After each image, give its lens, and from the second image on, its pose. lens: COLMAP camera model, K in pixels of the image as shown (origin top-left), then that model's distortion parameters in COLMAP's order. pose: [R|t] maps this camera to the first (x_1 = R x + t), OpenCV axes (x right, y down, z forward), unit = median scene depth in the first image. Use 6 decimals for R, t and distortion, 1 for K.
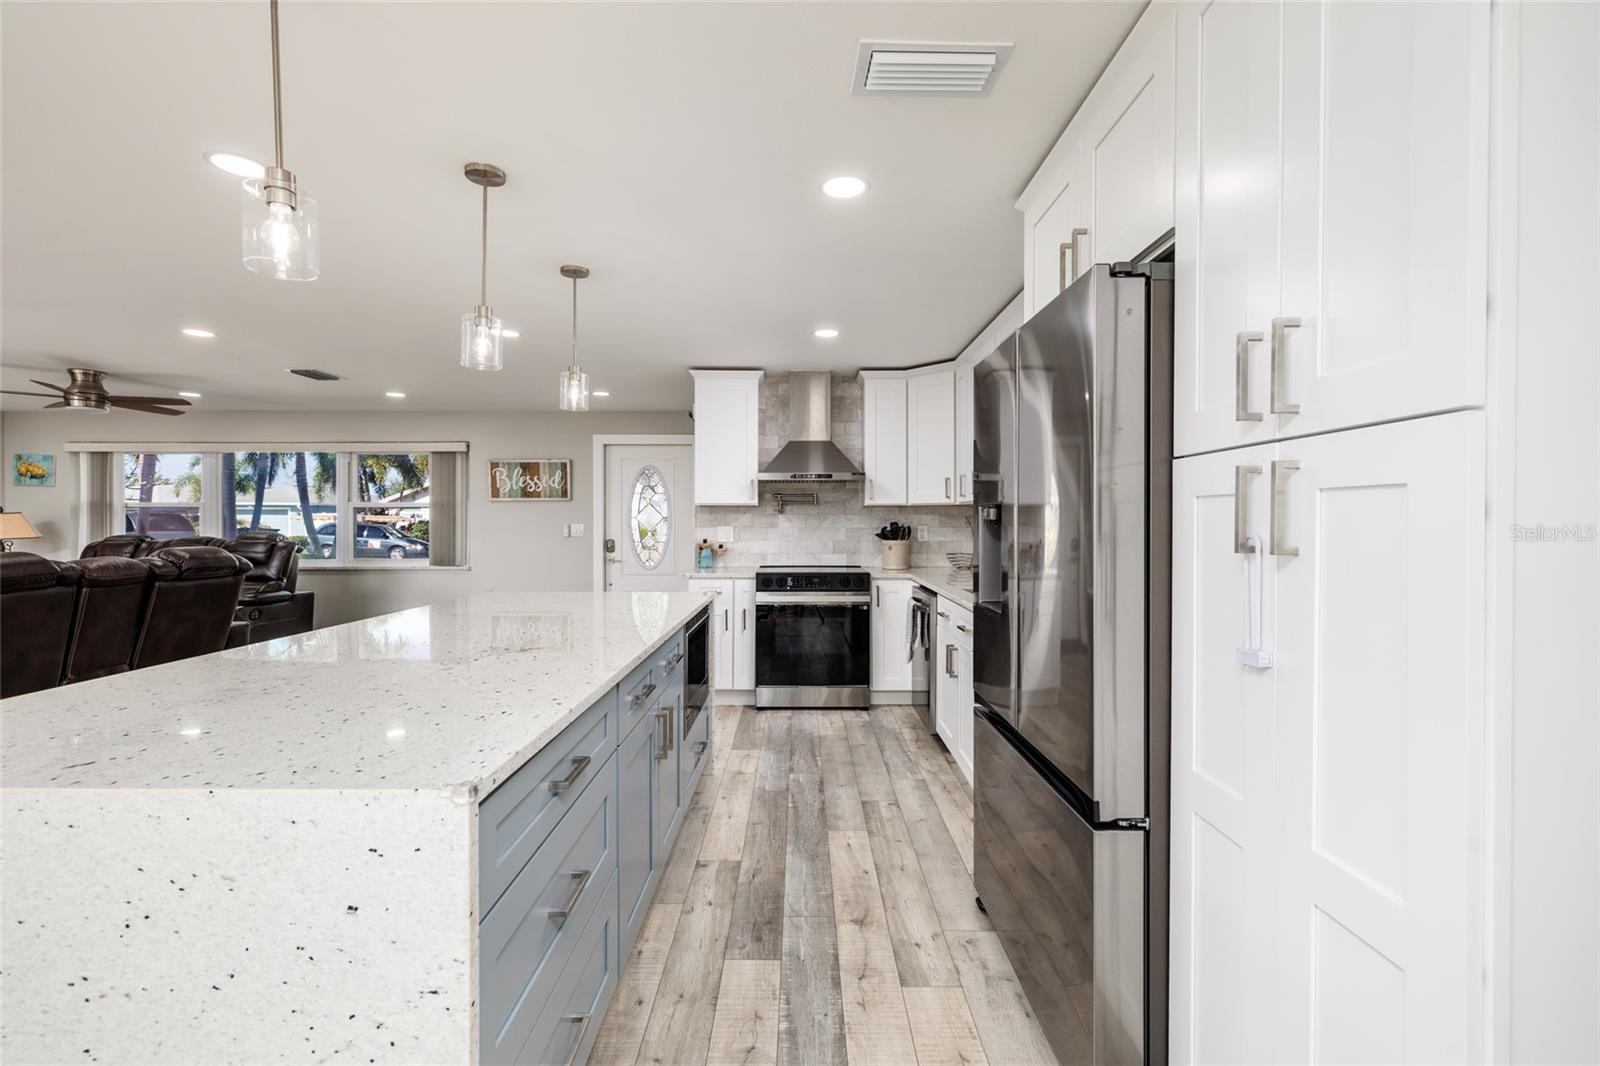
lens RADIAL K [[678.6, 0, 797.1], [0, 678.6, 522.0], [0, 0, 1]] dist [0.003610, 0.000277]
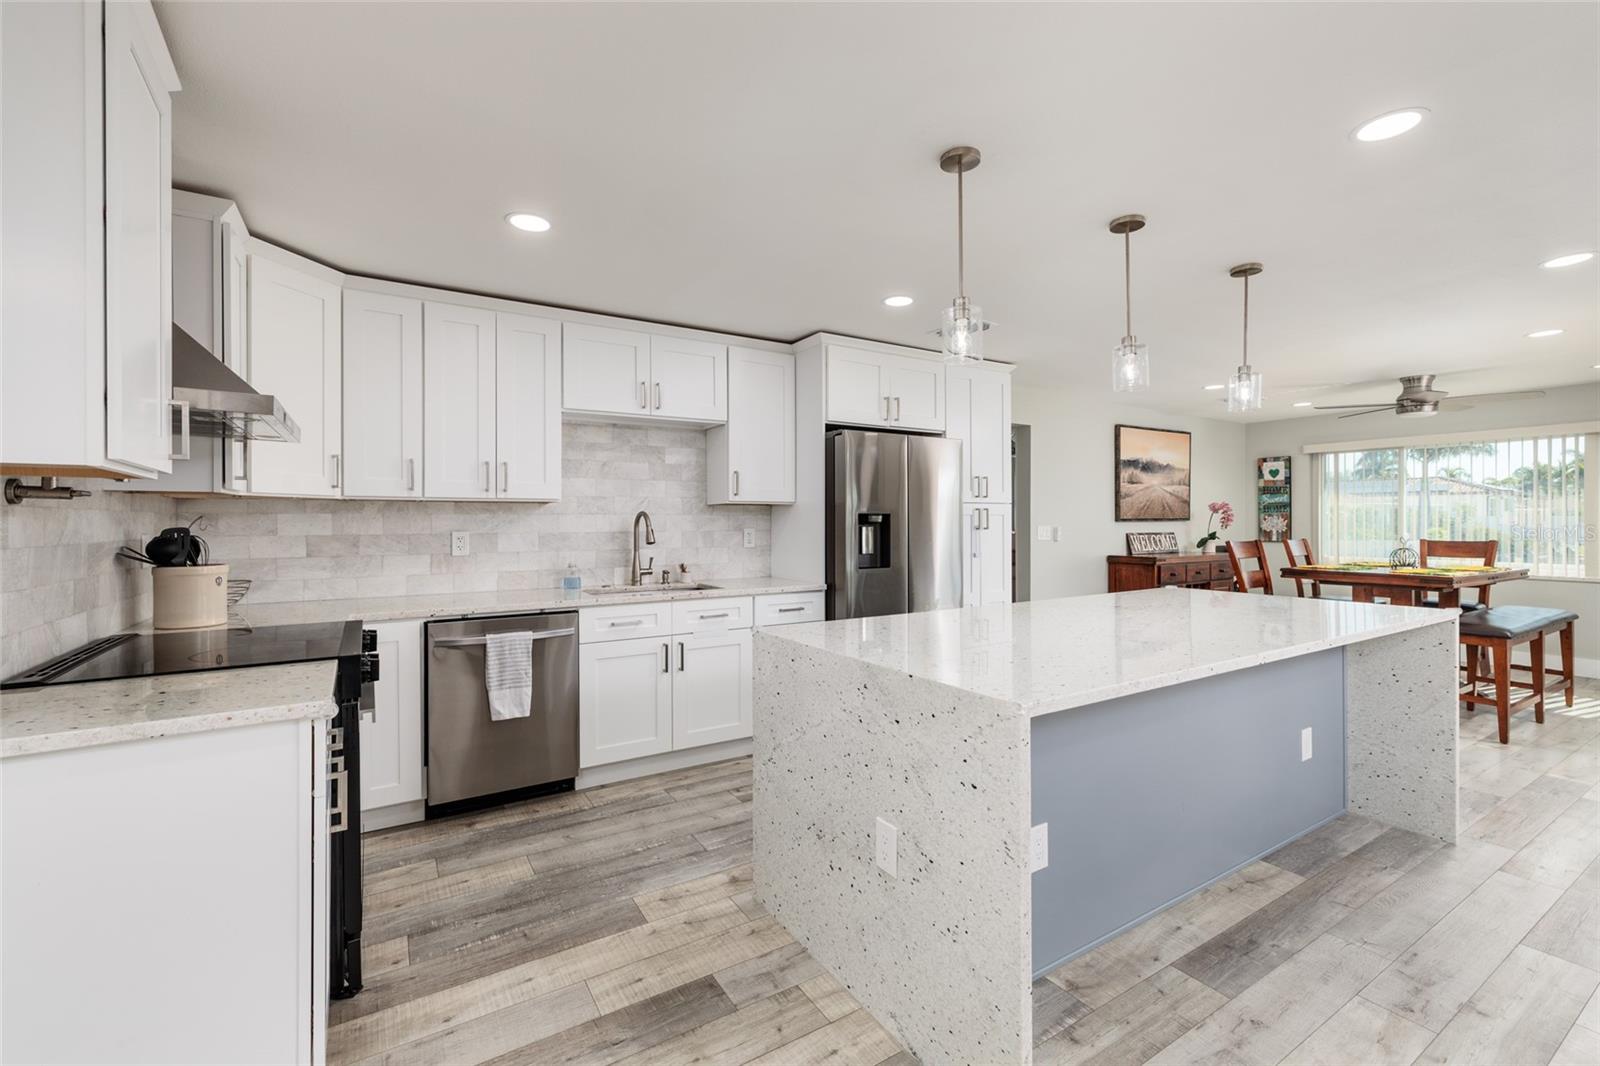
lens RADIAL K [[678.6, 0, 797.1], [0, 678.6, 522.0], [0, 0, 1]] dist [0.003610, 0.000277]
pose [[-0.531413, 0.000969, 0.847113, -0.363168], [0.003734, 0.999992, 0.001198, -0.001233], [-0.847105, 0.003800, -0.531412, 0.668786]]
